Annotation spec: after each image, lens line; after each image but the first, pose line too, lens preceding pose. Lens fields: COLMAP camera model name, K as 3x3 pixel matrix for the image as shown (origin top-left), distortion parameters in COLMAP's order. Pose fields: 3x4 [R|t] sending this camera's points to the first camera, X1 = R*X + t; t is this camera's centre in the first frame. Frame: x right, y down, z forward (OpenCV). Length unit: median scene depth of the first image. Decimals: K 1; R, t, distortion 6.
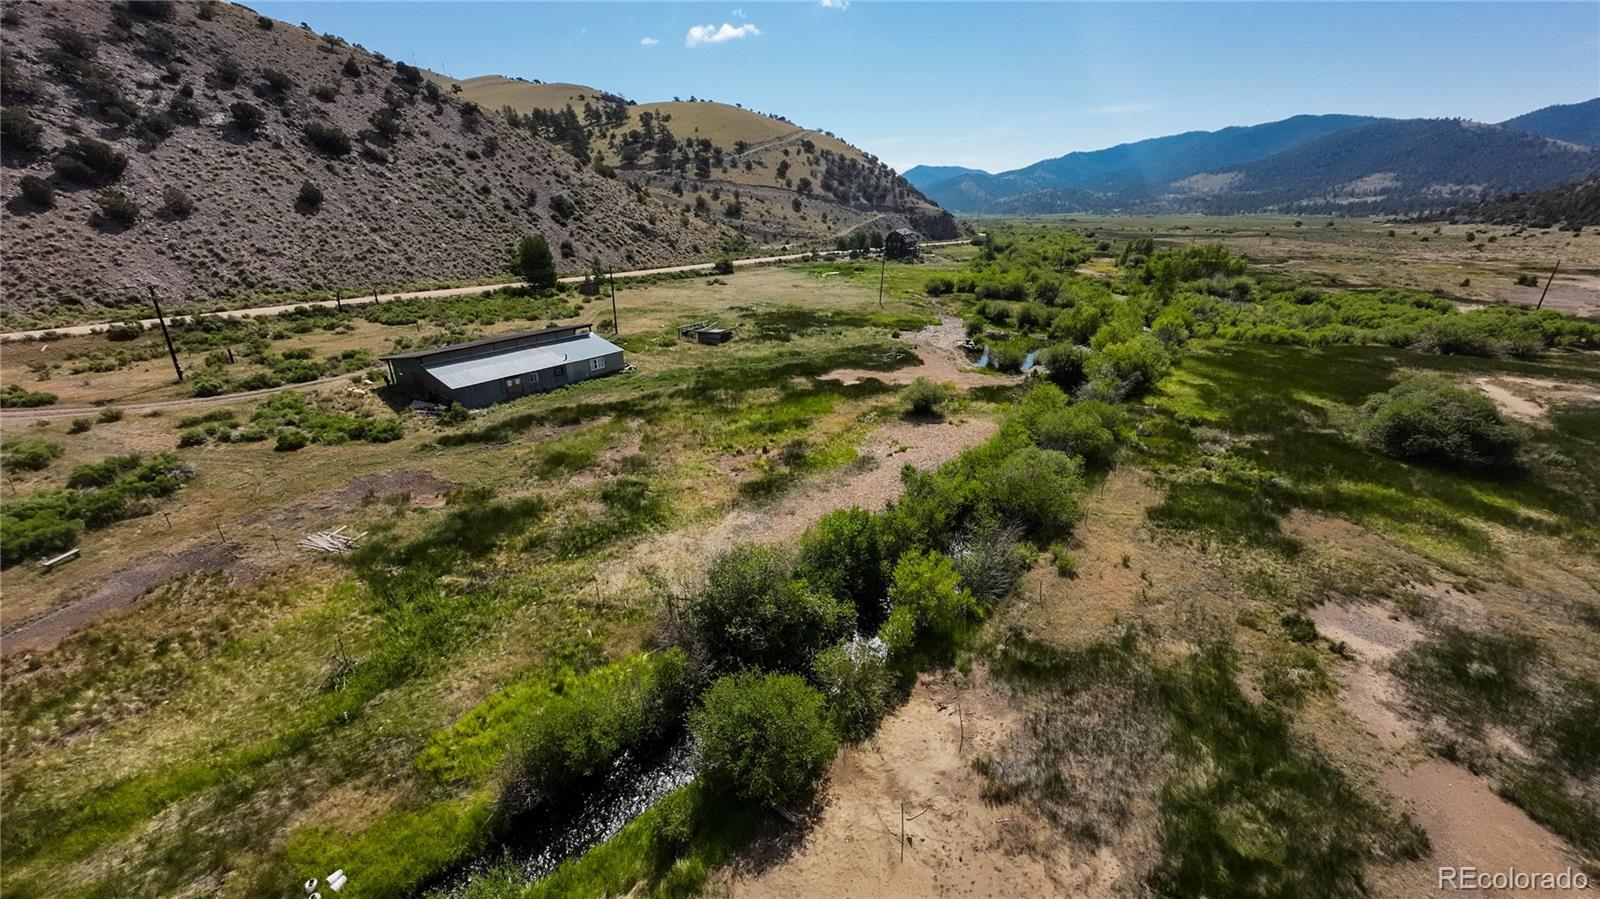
lens RADIAL K [[589.1, 0, 803.1], [0, 589.1, 452.2], [0, 0, 1]] dist [0.003447, -0.003140]
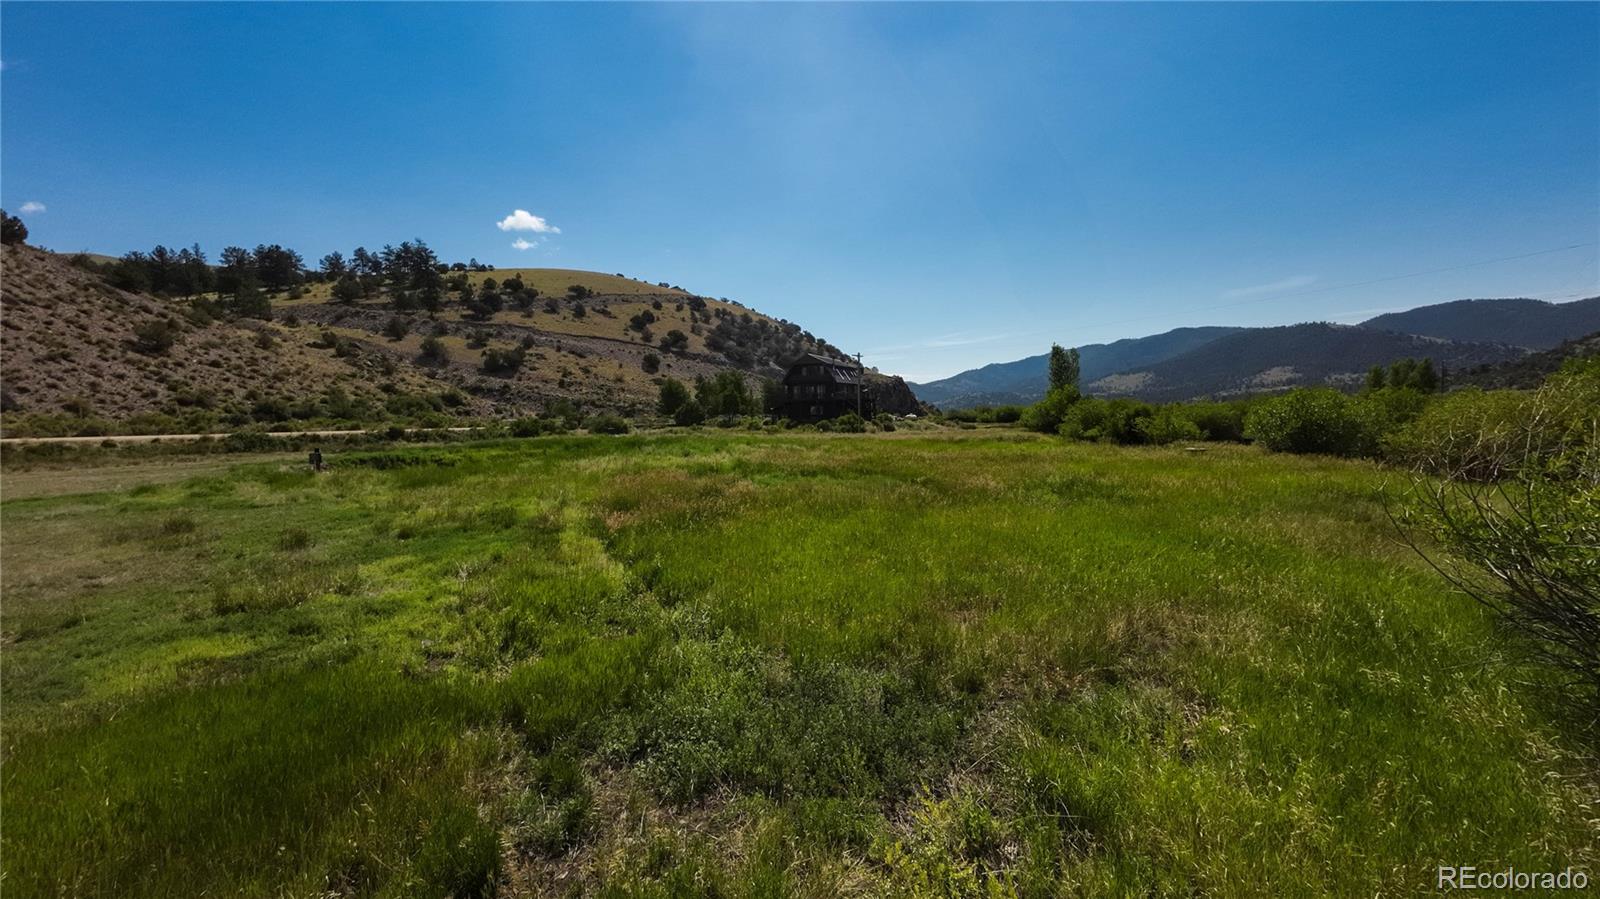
lens RADIAL K [[589.1, 0, 810.4], [0, 589.1, 439.8], [0, 0, 1]] dist [0.003447, -0.003140]
pose [[0.994726, -0.034903, 0.096446, 0.166864], [0.066513, 0.935313, -0.347514, -0.272414], [-0.078078, 0.352096, 0.932701, 0.930687]]
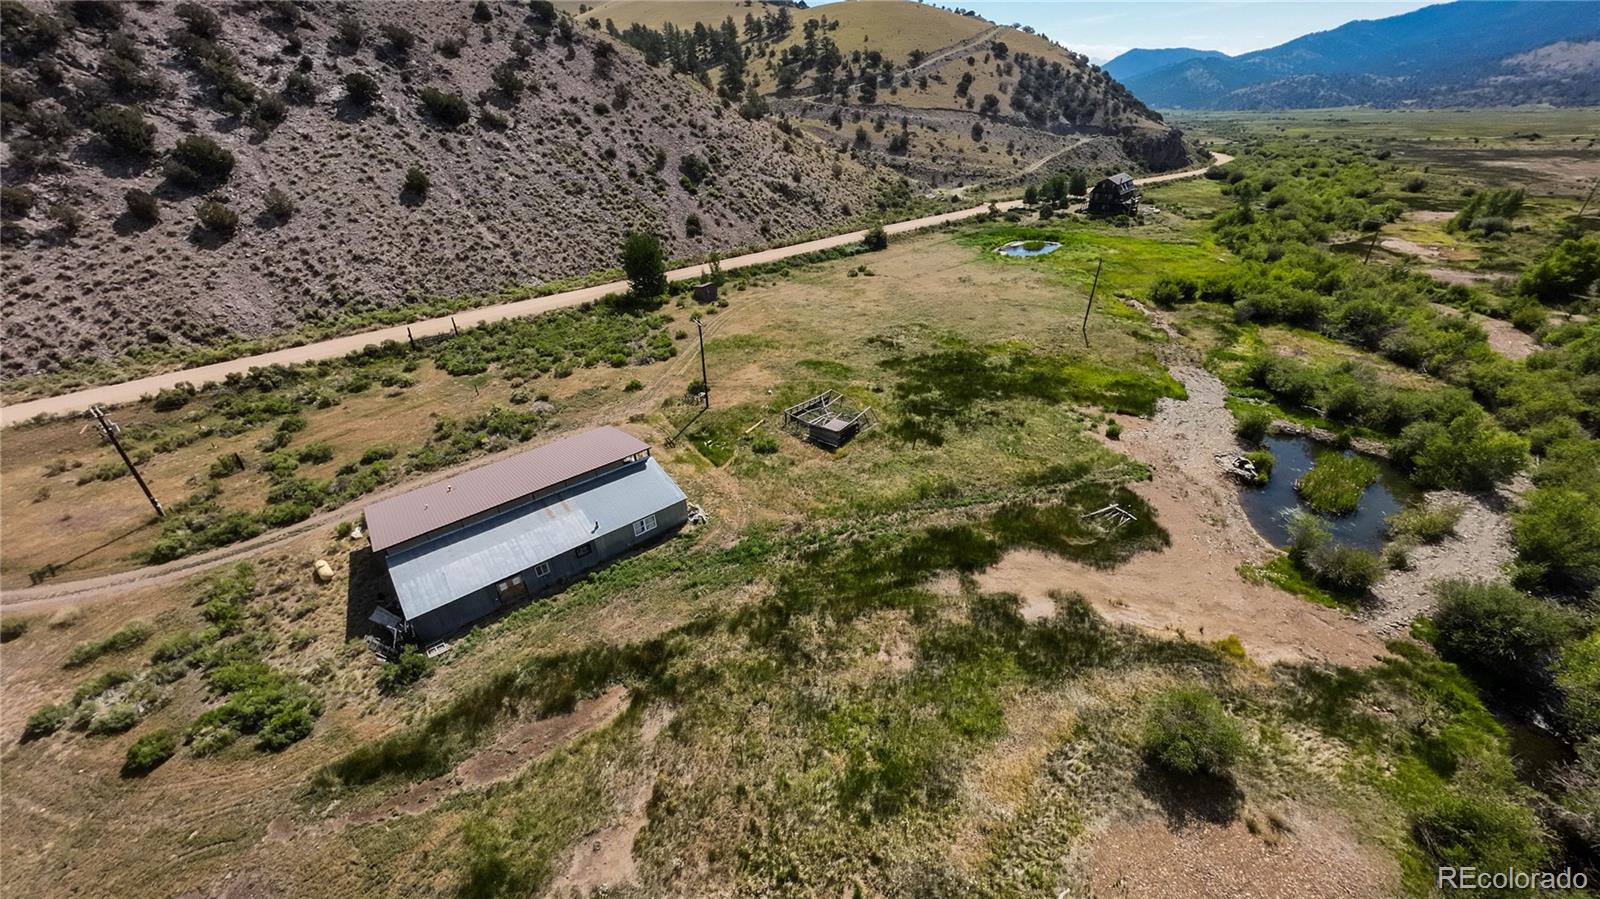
lens RADIAL K [[589.1, 0, 802.4], [0, 589.1, 450.3], [0, 0, 1]] dist [0.003447, -0.003140]
pose [[0.965806, 0.102825, -0.238003, -0.009676], [-0.070736, 0.987669, 0.139664, -0.149279], [0.249429, -0.118053, 0.961170, 0.176028]]
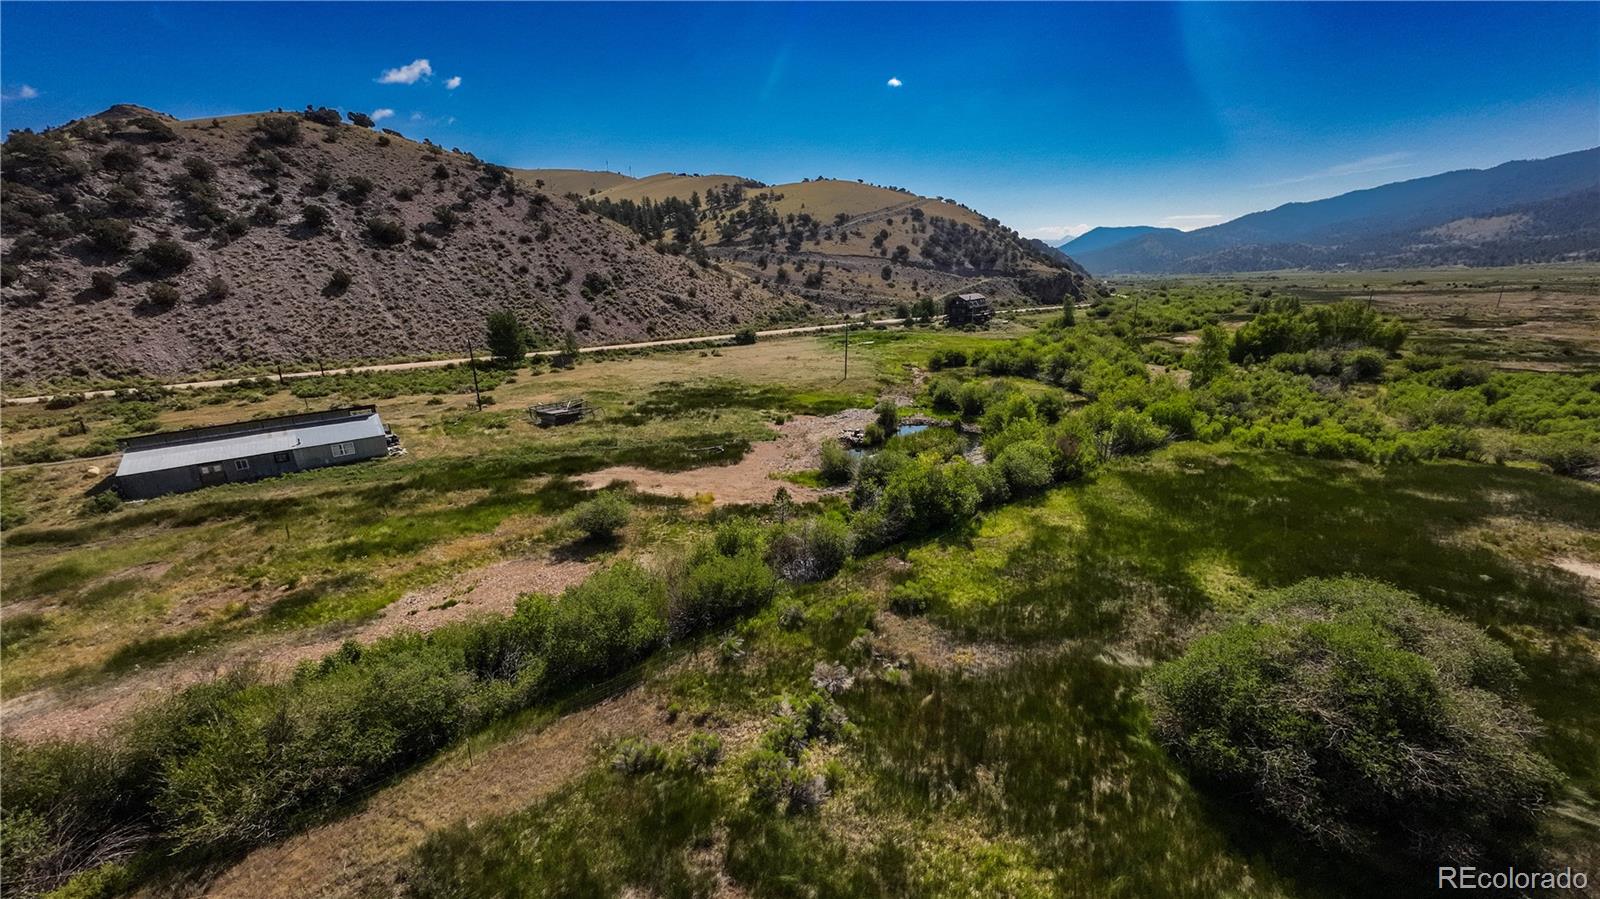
lens RADIAL K [[589.1, 0, 801.5], [0, 589.1, 453.0], [0, 0, 1]] dist [0.003447, -0.003140]
pose [[0.962577, 0.044987, -0.267248, 0.245211], [-0.072840, 0.992786, -0.095237, -0.047867], [0.261036, 0.111139, 0.958910, 0.138886]]
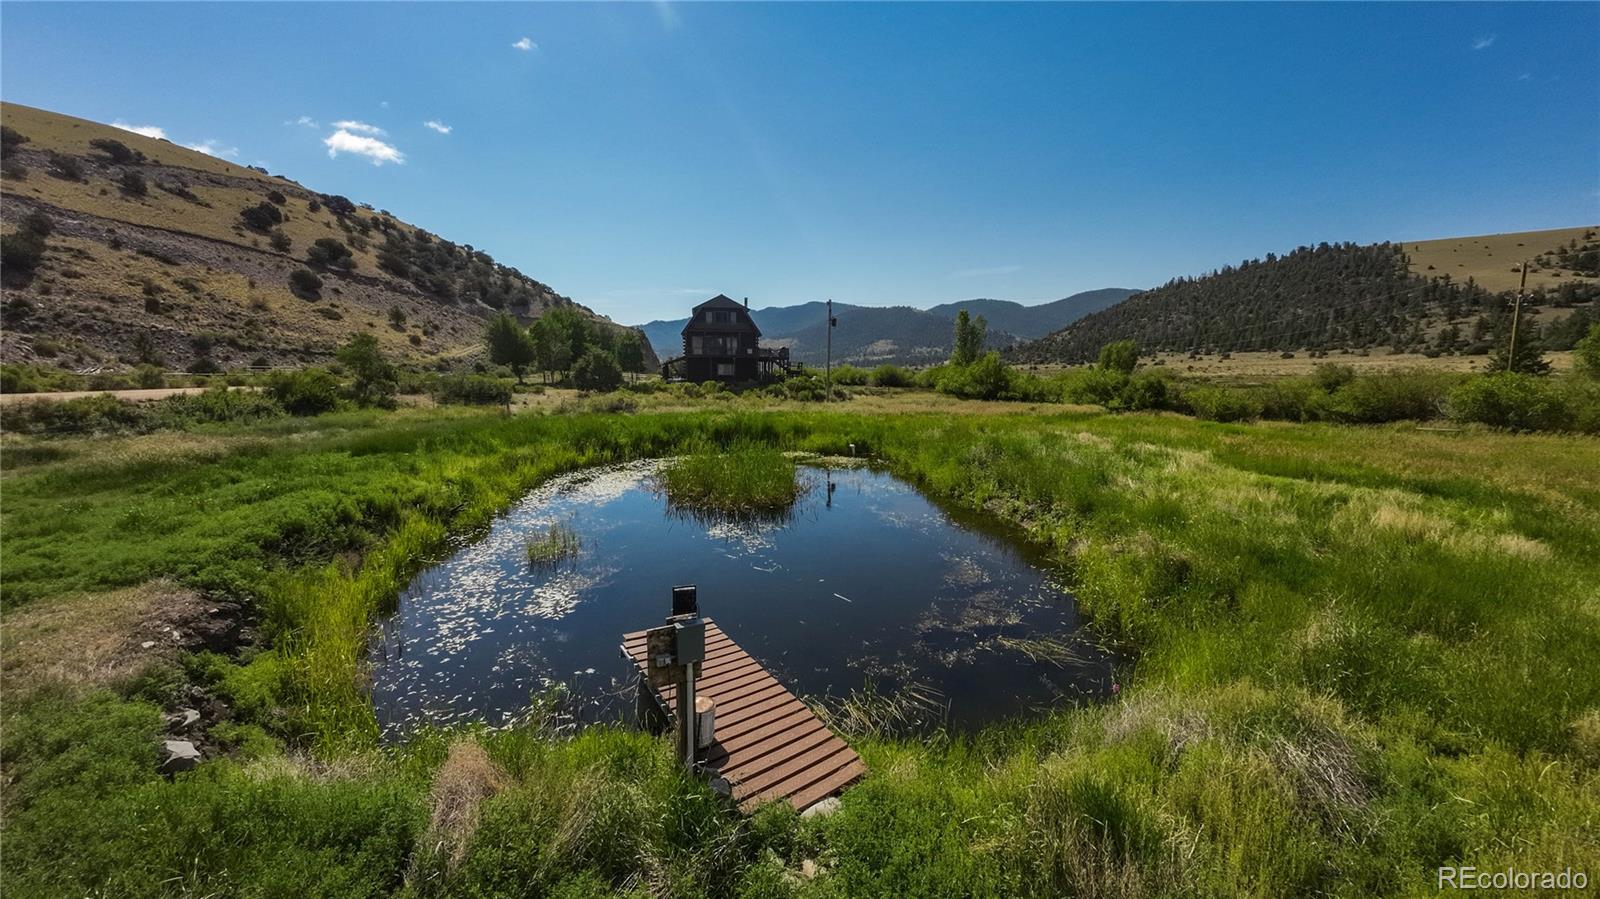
lens RADIAL K [[589.1, 0, 793.6], [0, 589.1, 450.7], [0, 0, 1]] dist [0.003447, -0.003140]
pose [[0.806218, -0.084976, 0.585484, 0.021149], [0.230820, 0.956383, -0.179034, -0.344800], [-0.544734, 0.279482, 0.790667, 1.086451]]
